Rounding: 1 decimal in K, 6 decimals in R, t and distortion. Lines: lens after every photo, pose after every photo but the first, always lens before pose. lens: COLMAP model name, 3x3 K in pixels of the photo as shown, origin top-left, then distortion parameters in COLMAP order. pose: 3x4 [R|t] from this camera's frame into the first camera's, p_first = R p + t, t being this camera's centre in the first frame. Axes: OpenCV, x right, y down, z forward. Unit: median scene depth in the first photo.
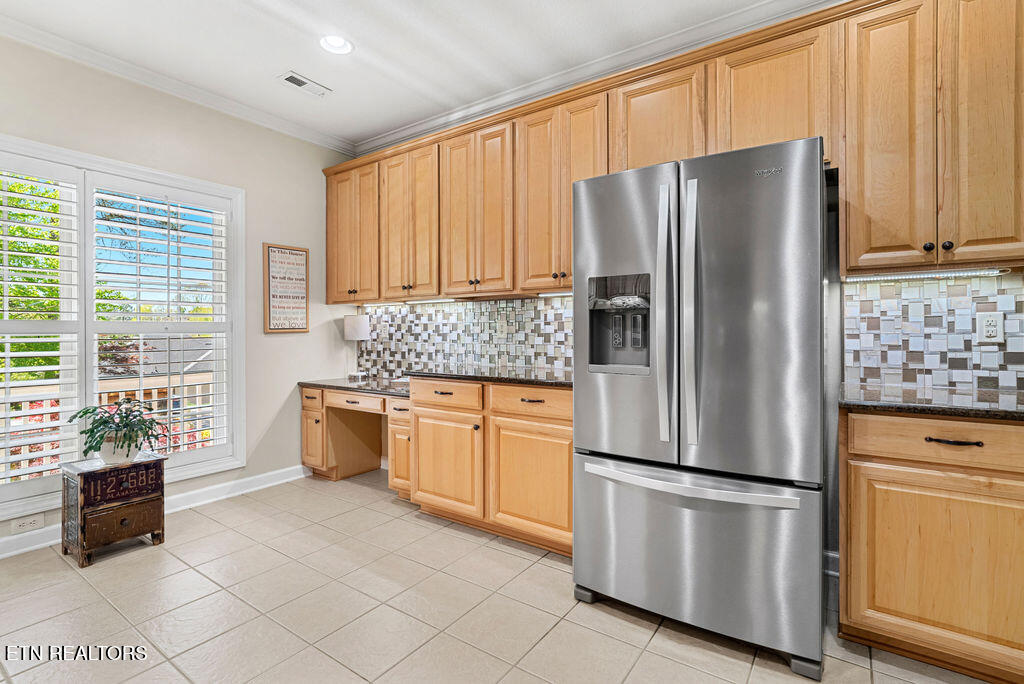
lens RADIAL K [[504.9, 0, 509.3], [0, 504.9, 329.8], [0, 0, 1]] dist [0.001946, -0.000499]
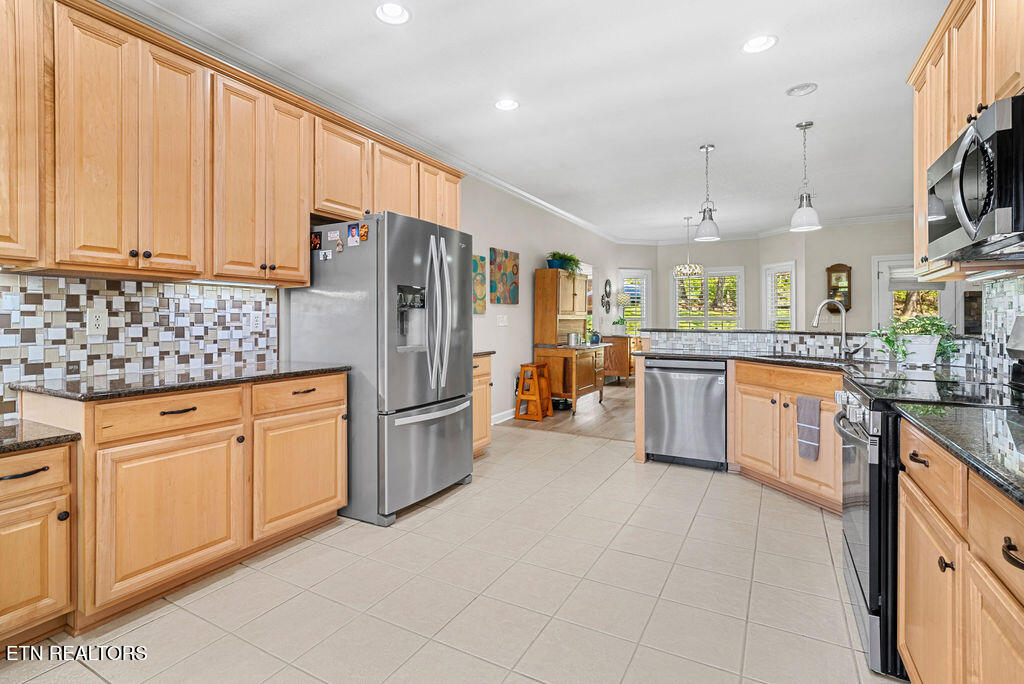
lens RADIAL K [[485.9, 0, 513.6], [0, 485.9, 326.0], [0, 0, 1]] dist [-0.020955, -0.000061]
pose [[-0.133020, -0.005314, 0.991099, -0.782463], [0.004177, 0.999974, 0.005922, 0.003425], [-0.991105, 0.004928, -0.132994, 0.568897]]
